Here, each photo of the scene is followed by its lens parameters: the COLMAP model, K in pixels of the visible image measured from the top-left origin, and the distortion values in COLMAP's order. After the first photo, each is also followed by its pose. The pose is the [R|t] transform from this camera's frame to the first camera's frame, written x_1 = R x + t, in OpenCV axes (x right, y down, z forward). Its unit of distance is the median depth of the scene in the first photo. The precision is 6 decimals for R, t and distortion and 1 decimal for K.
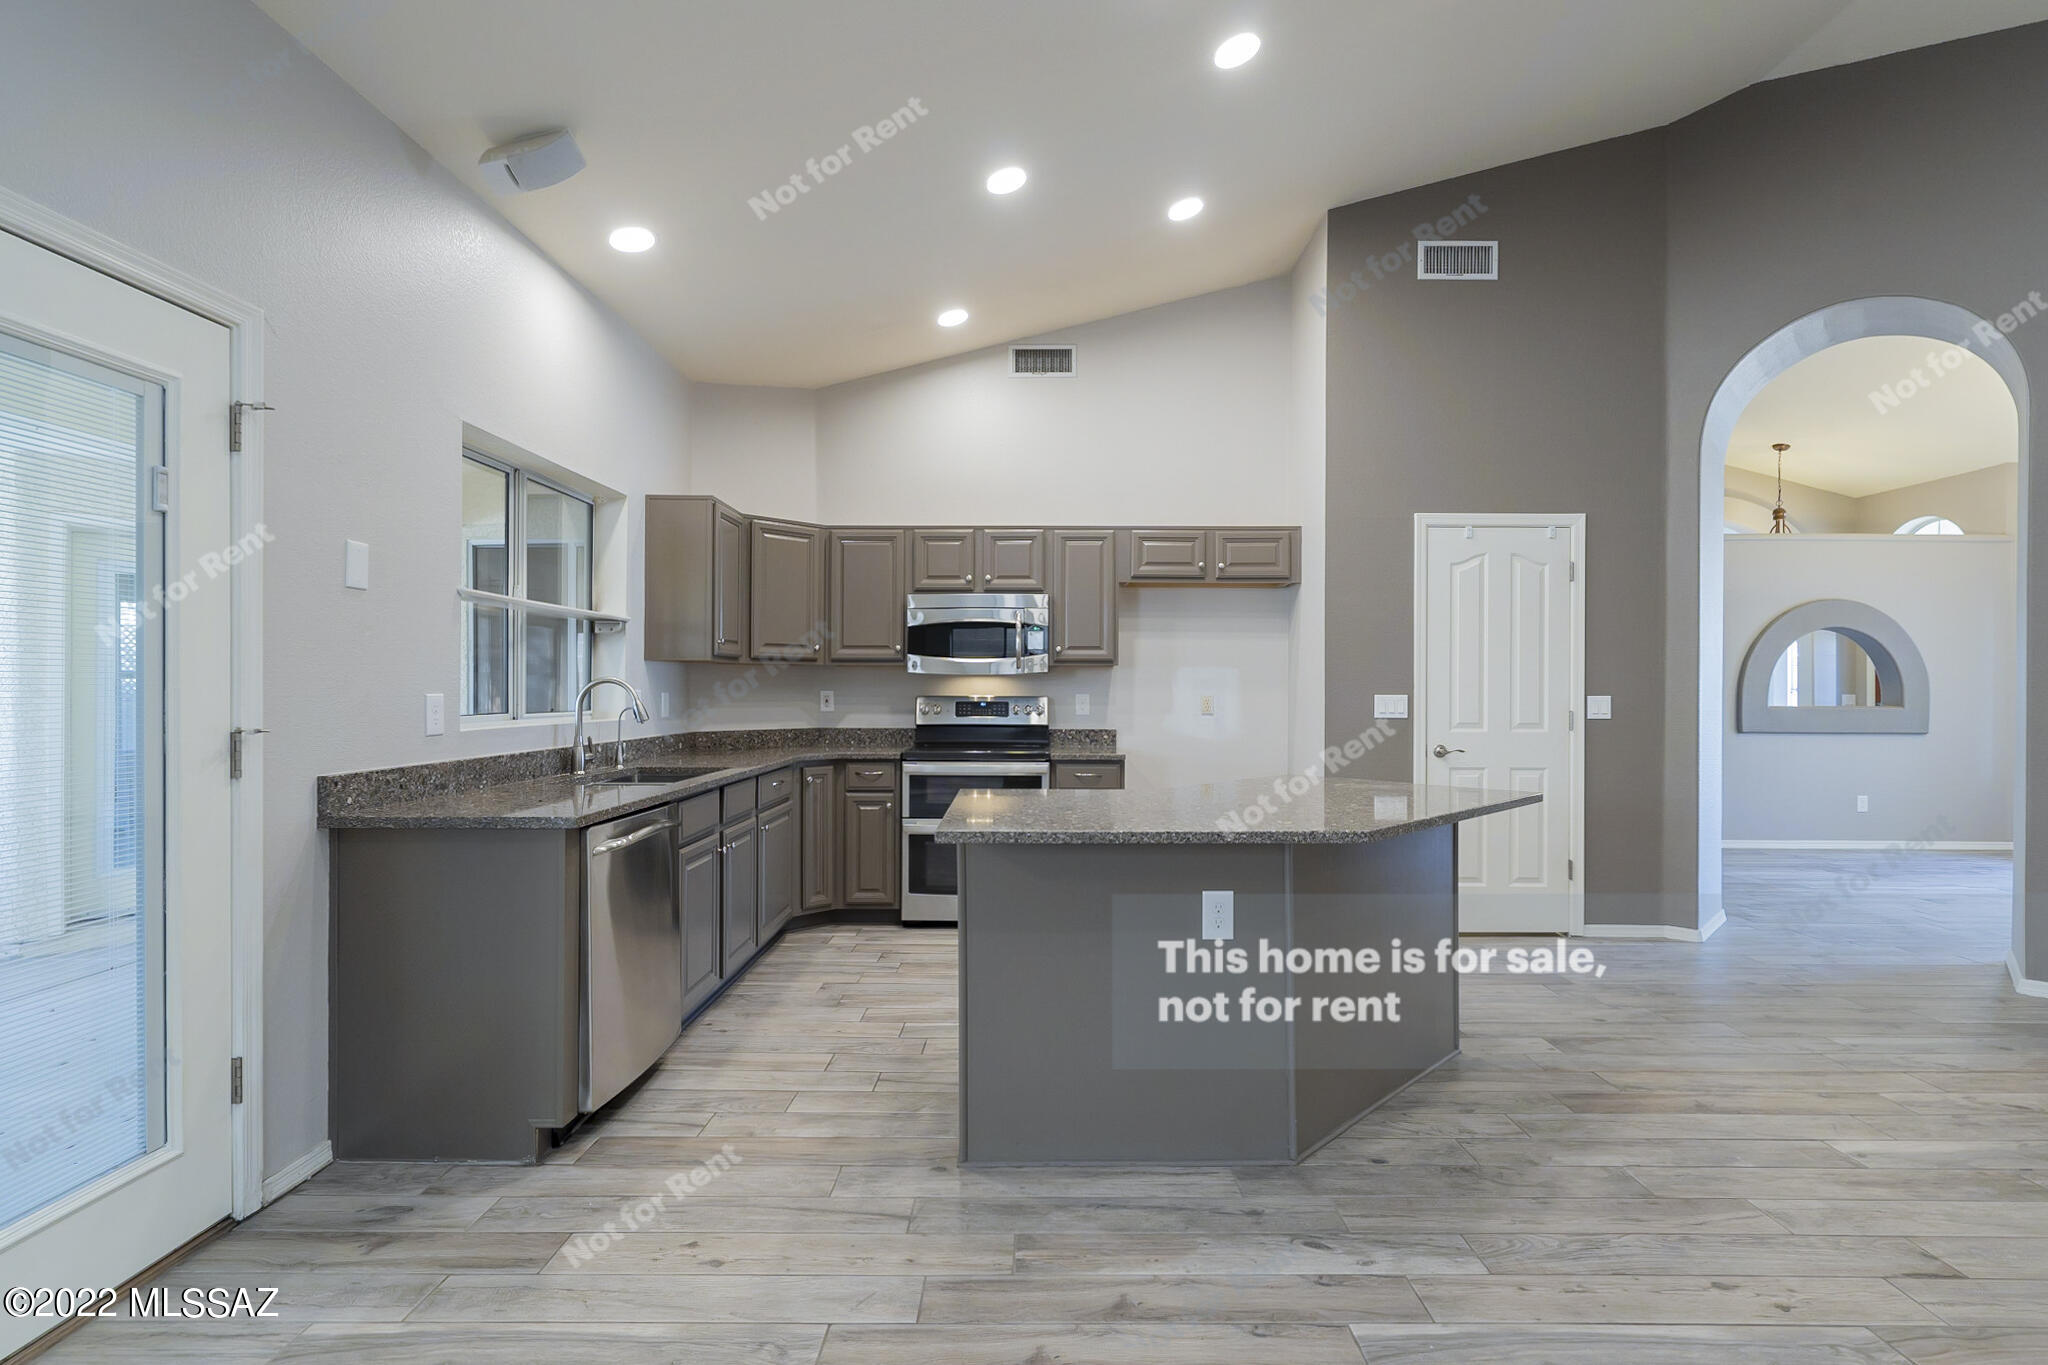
lens RADIAL K [[951.3, 0, 1045.8], [0, 951.3, 688.1], [0, 0, 1]] dist [0.000277, 0.000122]
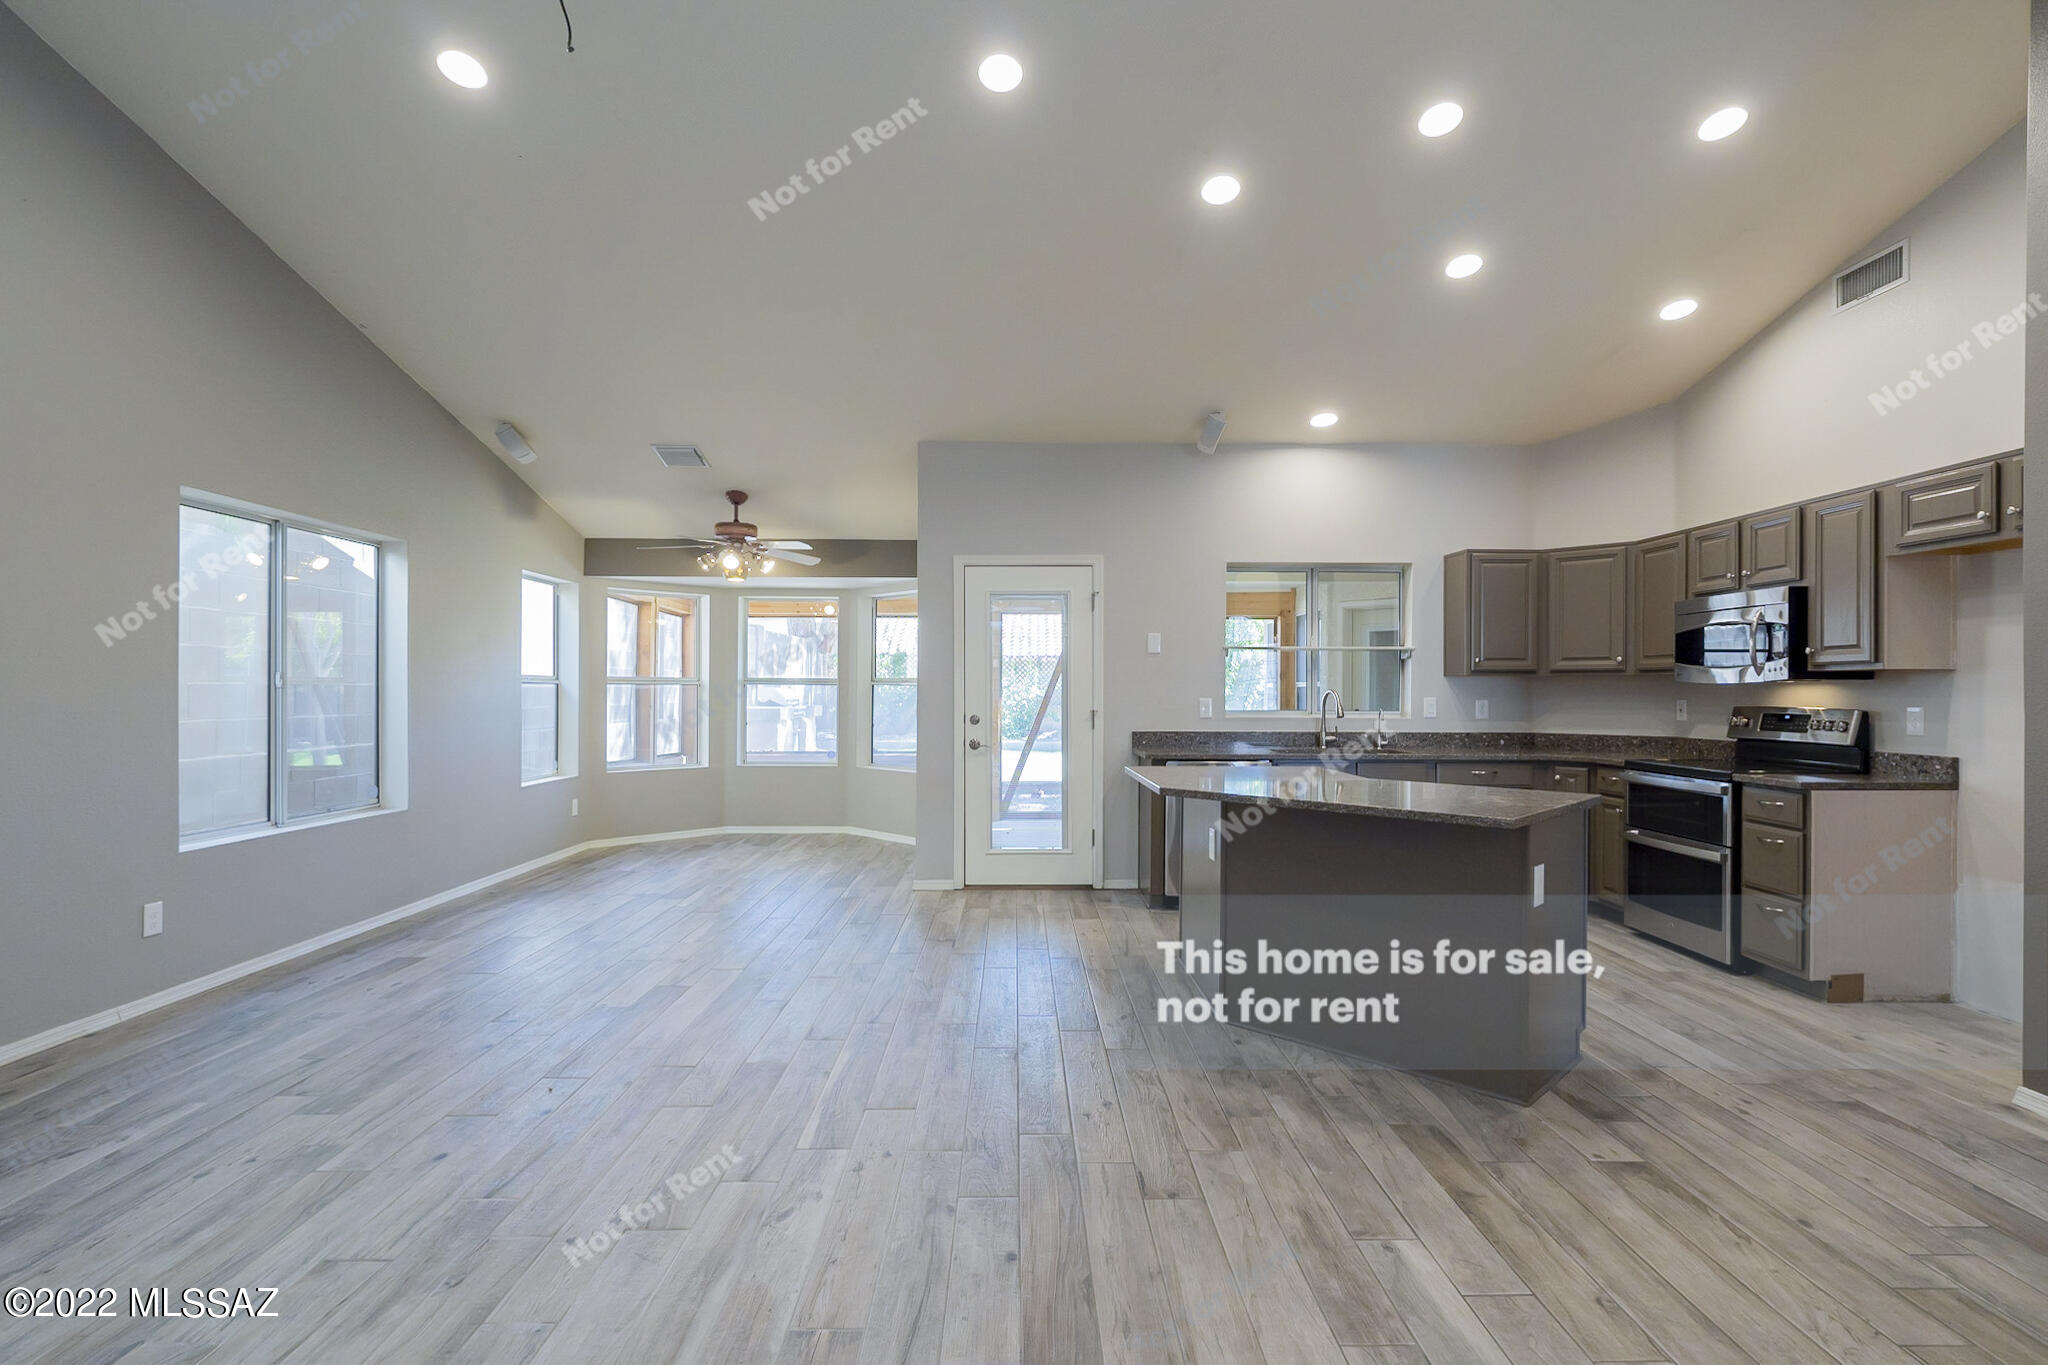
lens RADIAL K [[979.7, 0, 1030.7], [0, 979.7, 690.5], [0, 0, 1]] dist [0.000558, -0.000016]
pose [[0.017047, -0.004249, -0.999846, 0.887137], [-0.002755, 0.999987, -0.004296, -0.001240], [0.999851, 0.002828, 0.017035, 0.340963]]
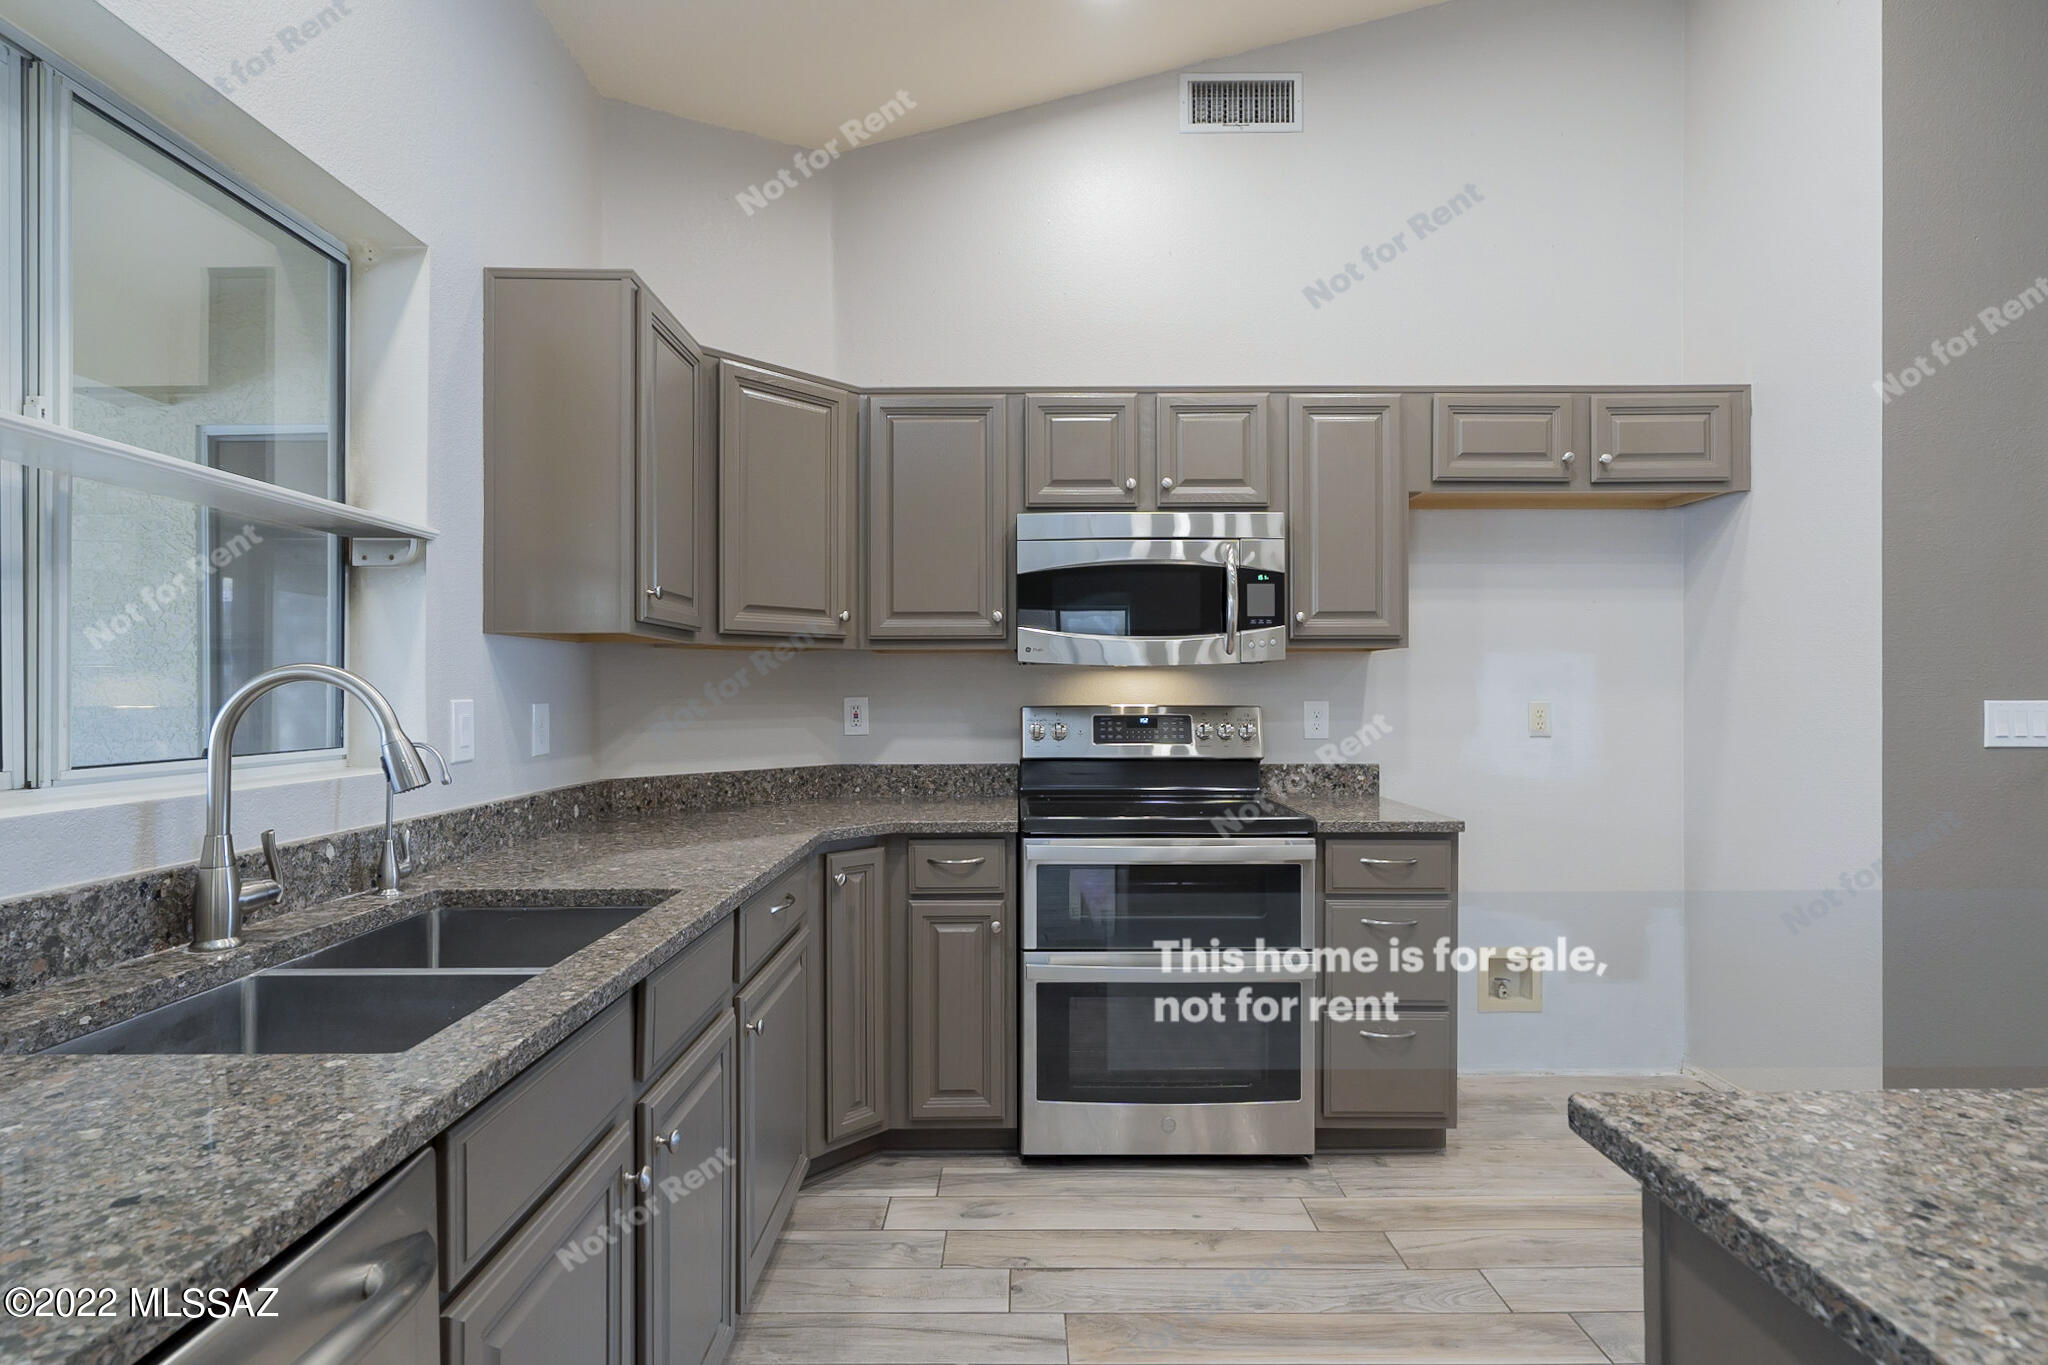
lens RADIAL K [[1000.6, 0, 1033.2], [0, 1000.6, 690.9], [0, 0, 1]] dist [0.001454, 0.000900]
pose [[0.999971, -0.005409, 0.005359, -0.146746], [0.005416, 0.999984, -0.001370, 0.000375], [-0.005351, 0.001399, 0.999985, 0.469837]]
